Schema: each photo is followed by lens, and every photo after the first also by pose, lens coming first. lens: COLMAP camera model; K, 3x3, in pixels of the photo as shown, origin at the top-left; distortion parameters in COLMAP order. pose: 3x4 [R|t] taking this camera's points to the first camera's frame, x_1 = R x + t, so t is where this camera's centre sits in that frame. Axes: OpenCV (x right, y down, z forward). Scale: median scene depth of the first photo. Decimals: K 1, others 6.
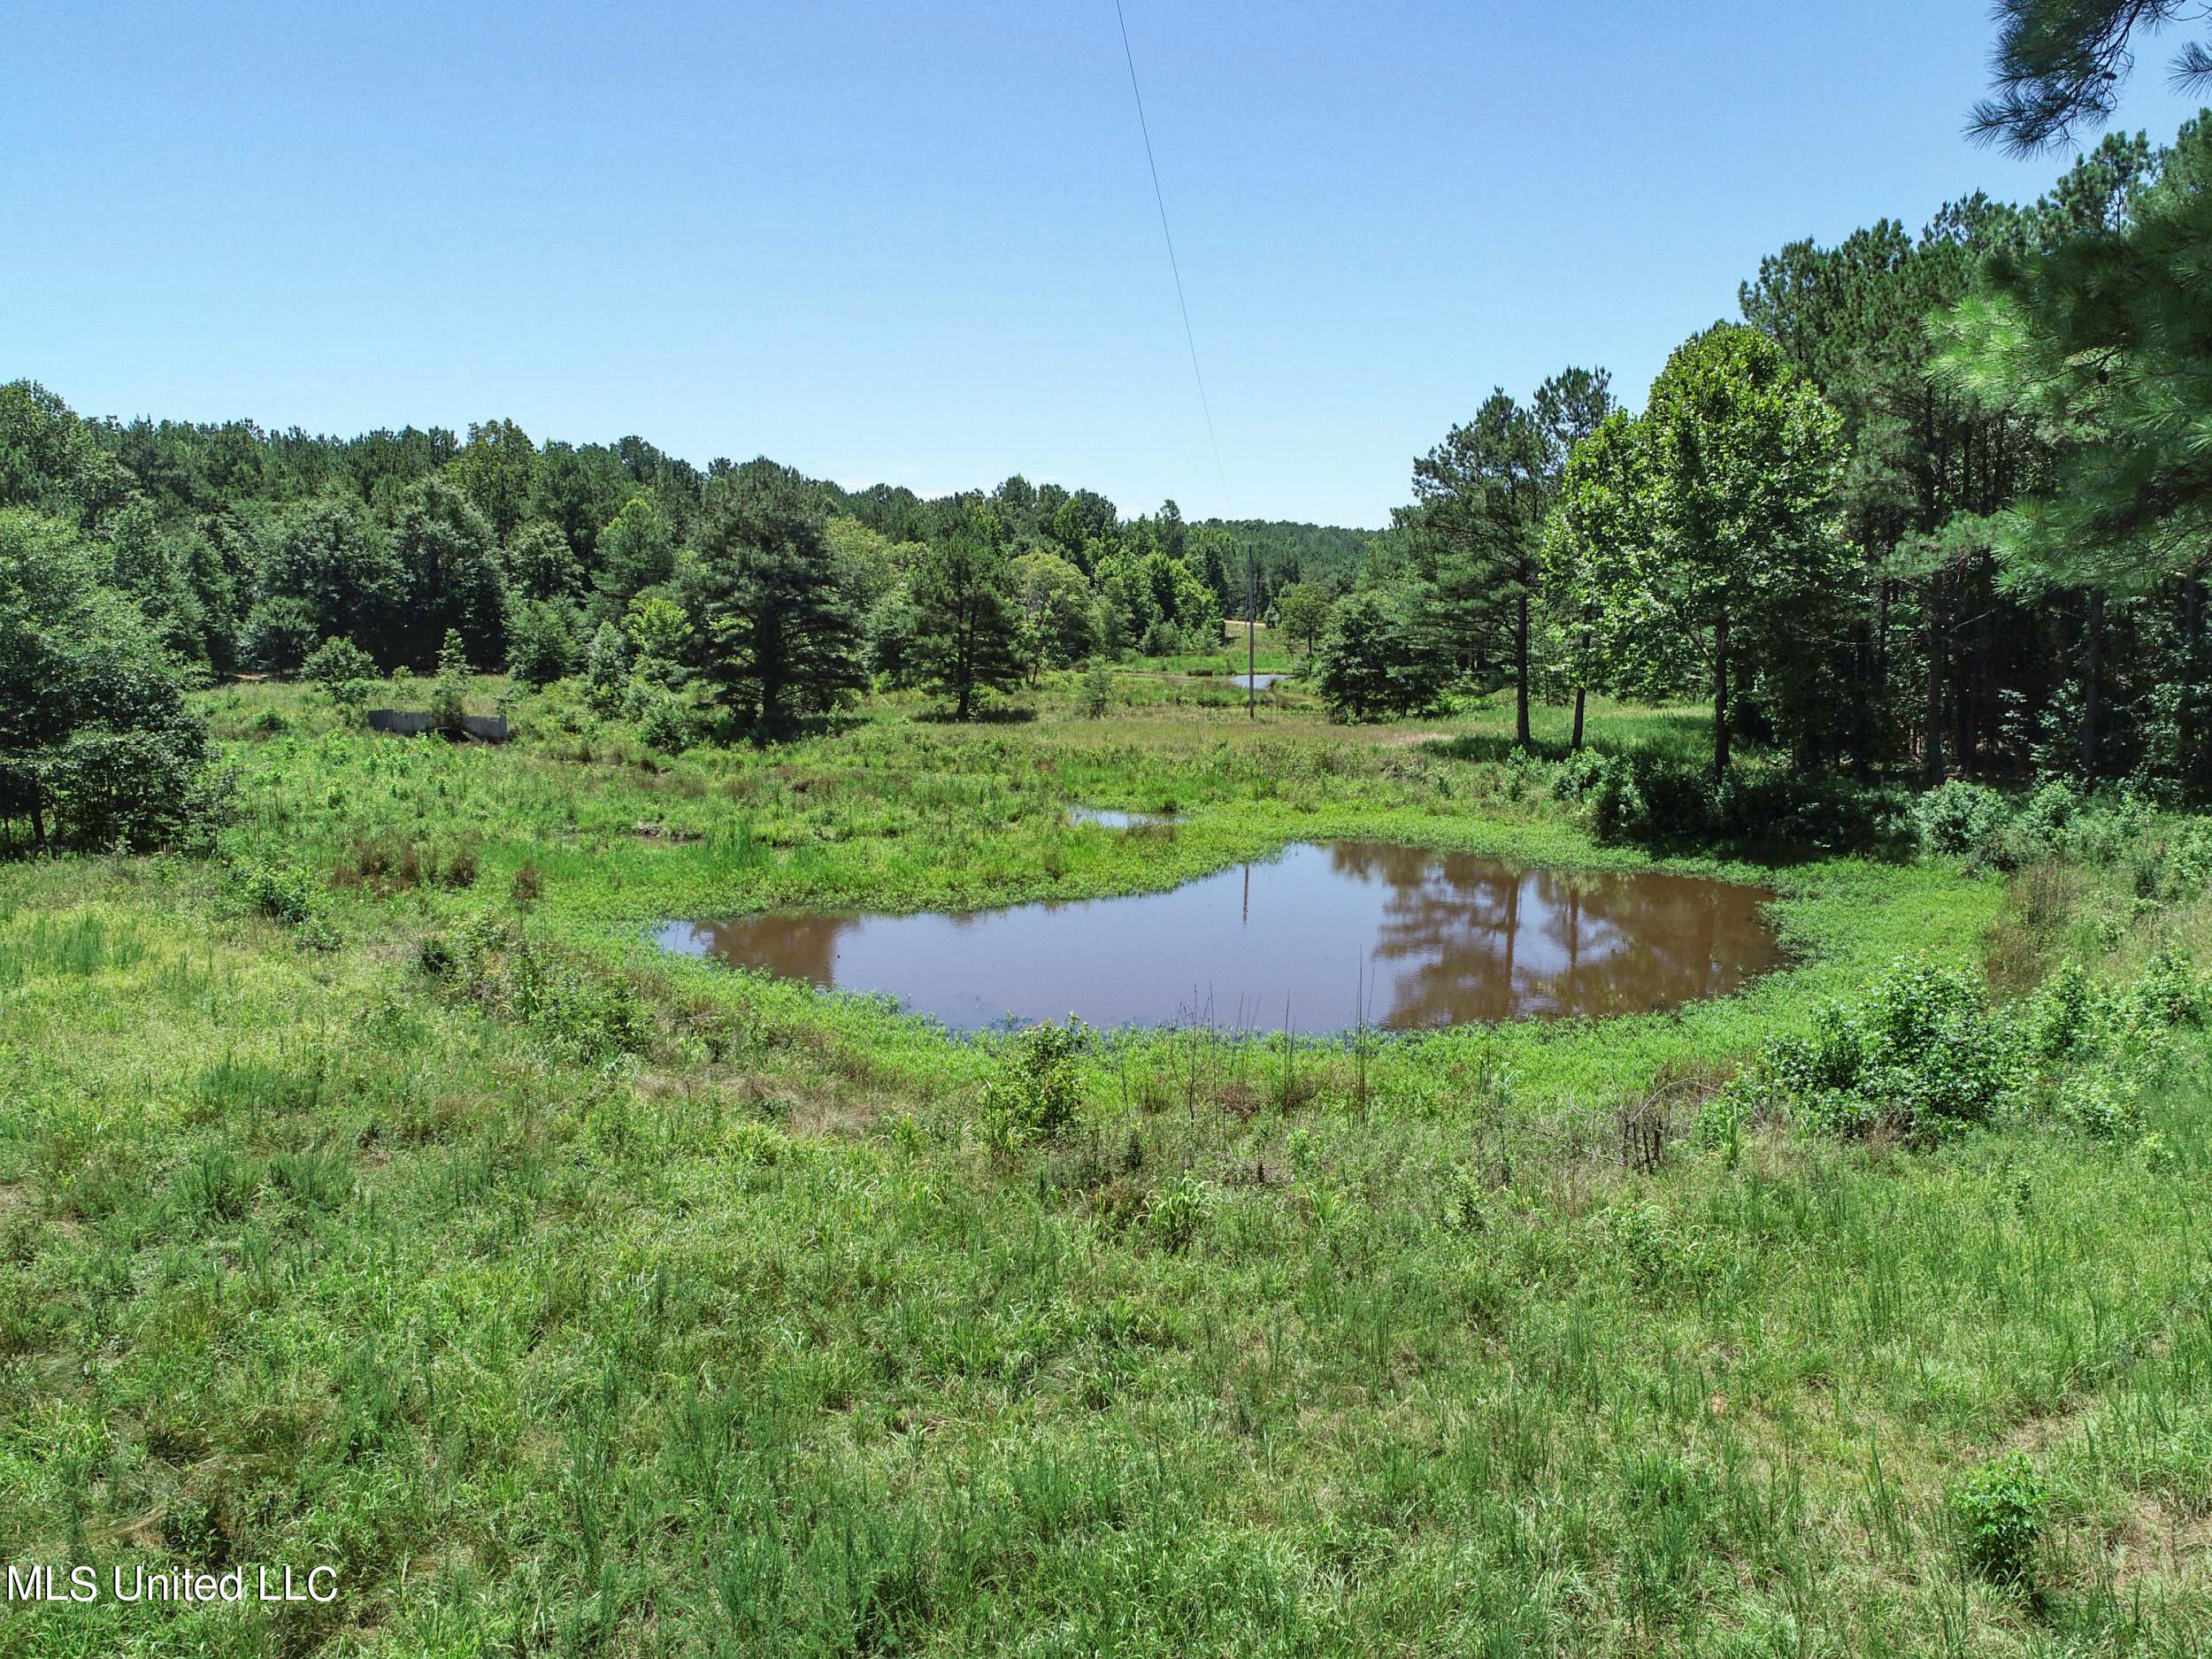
lens RADIAL K [[1670.8, 0, 1125.8], [0, 1670.8, 836.1], [0, 0, 1]] dist [-0.011777, 0.013526]
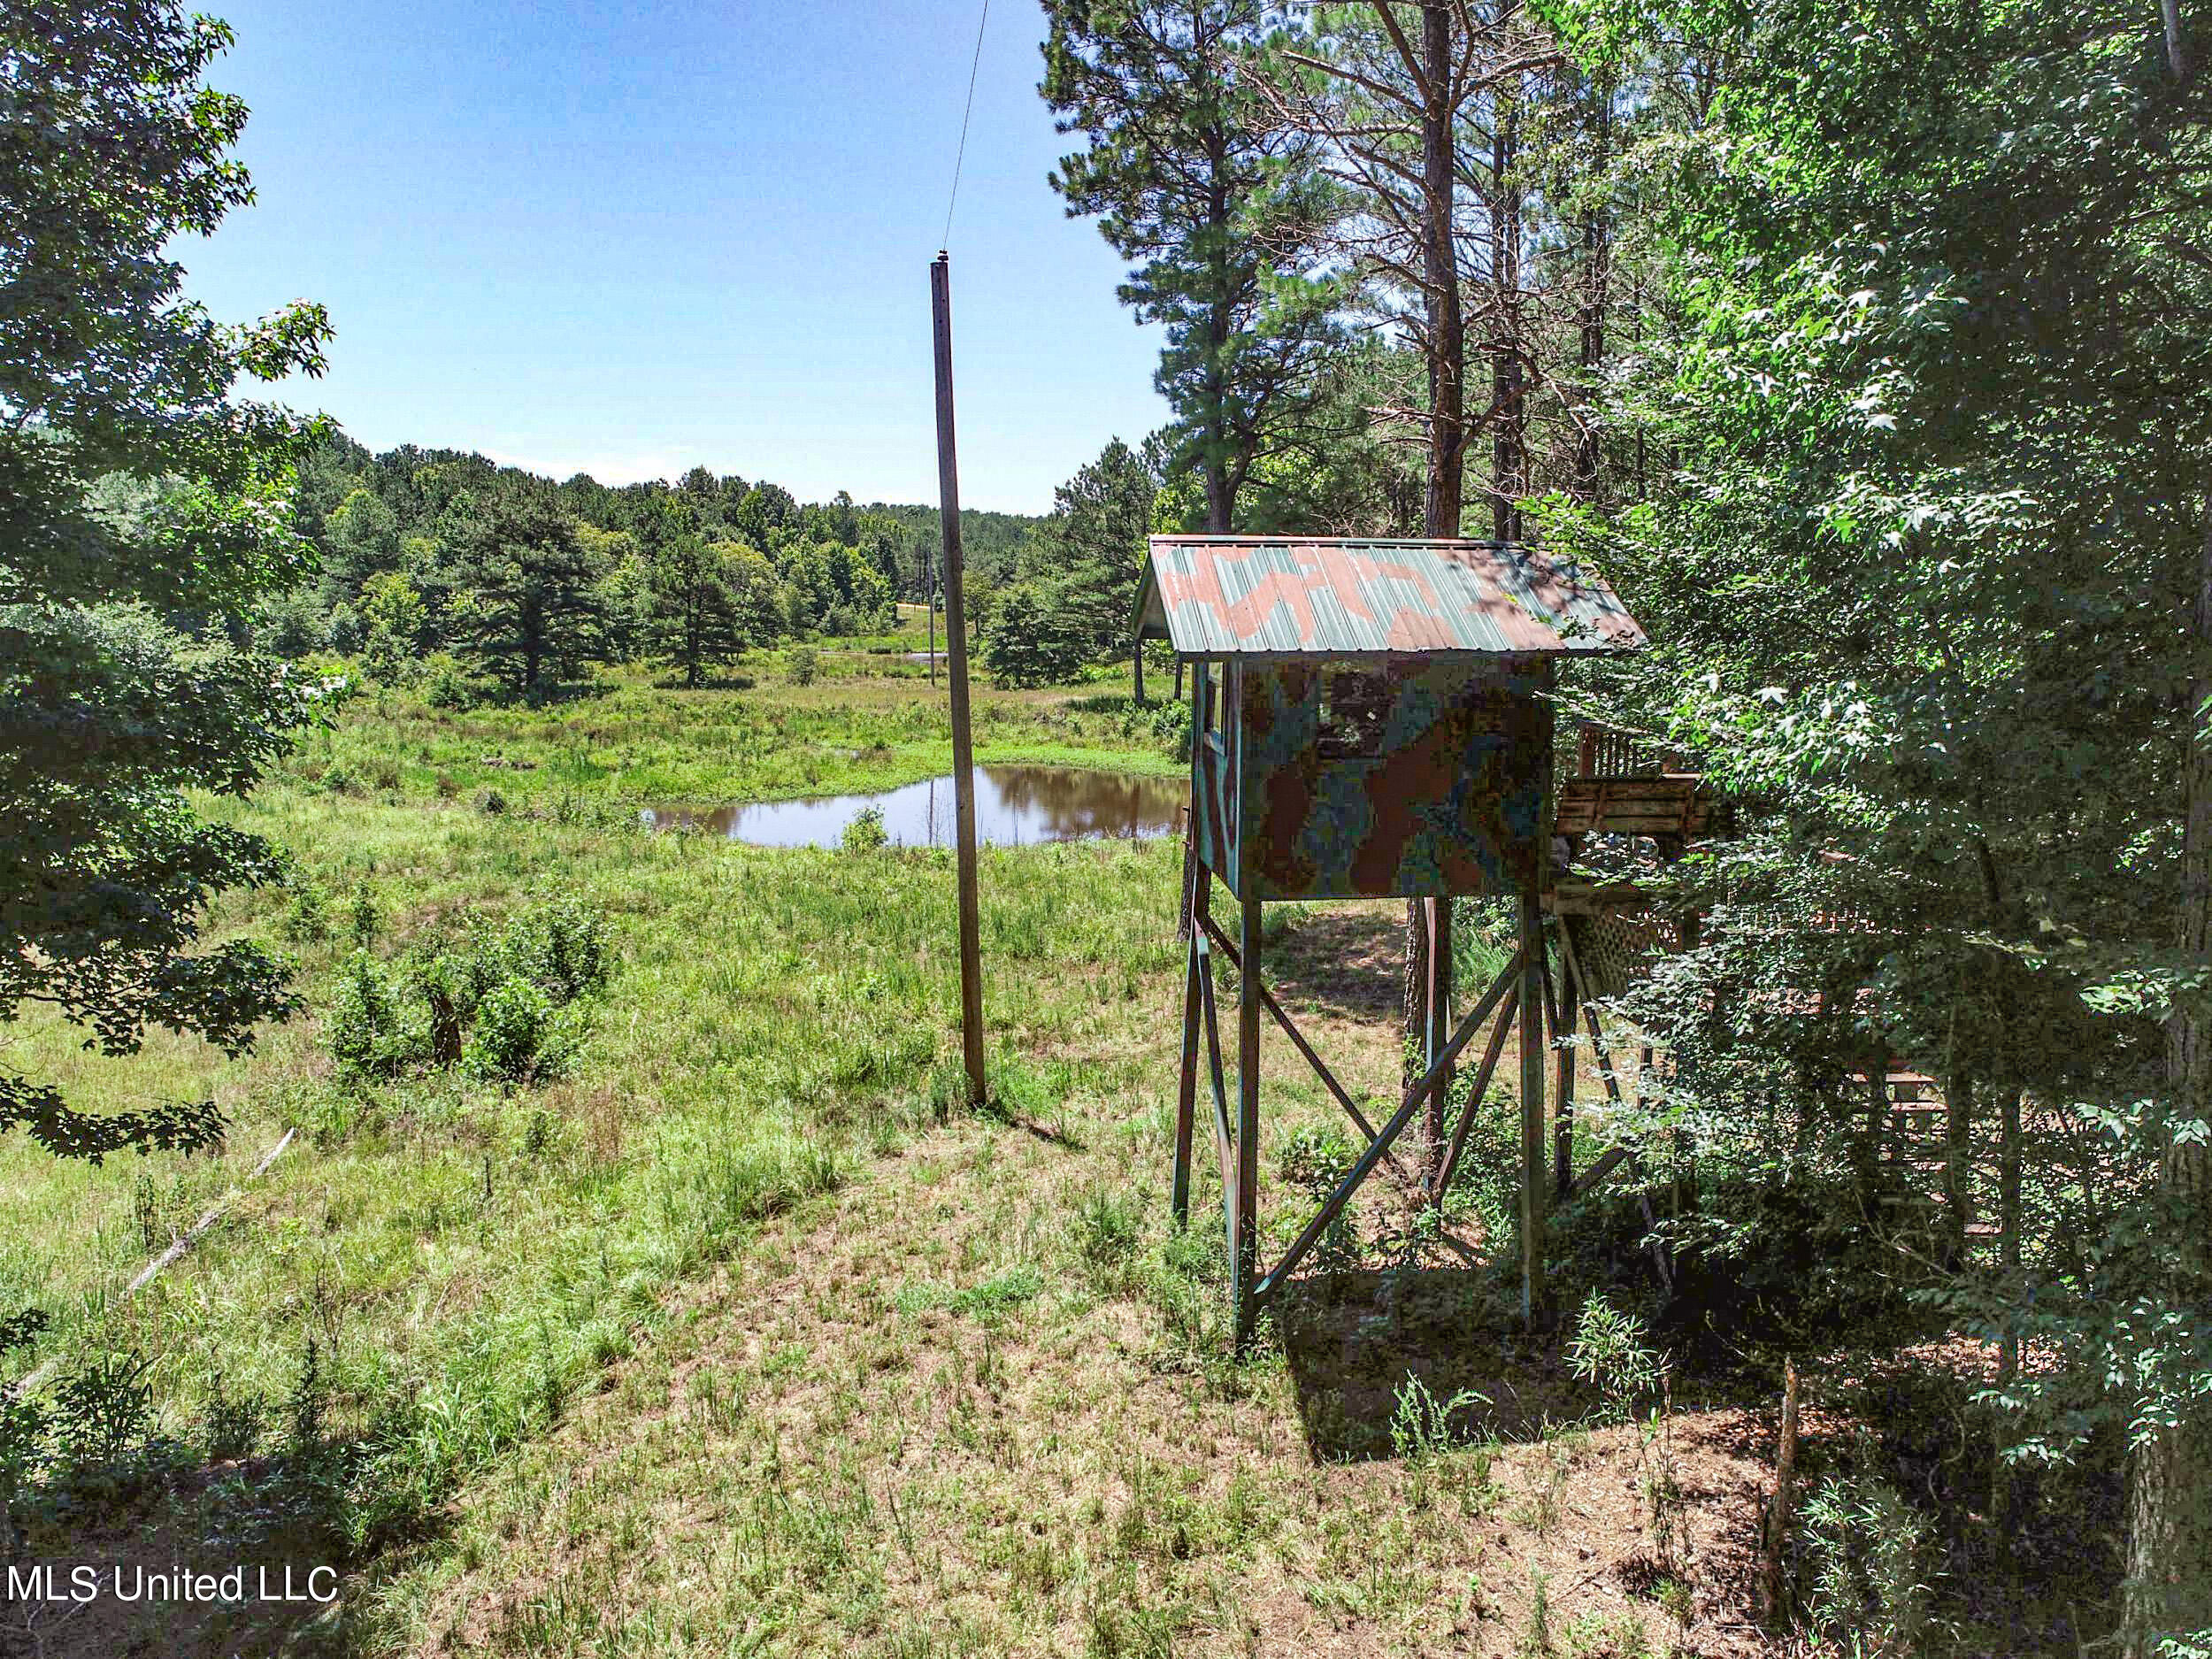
lens RADIAL K [[1670.8, 0, 1108.5], [0, 1670.8, 836.2], [0, 0, 1]] dist [-0.011777, 0.013526]
pose [[0.982126, -0.017985, 0.187364, -0.030207], [0.015963, 0.999797, 0.012292, 0.027539], [-0.187547, -0.009081, 0.982214, -0.240390]]
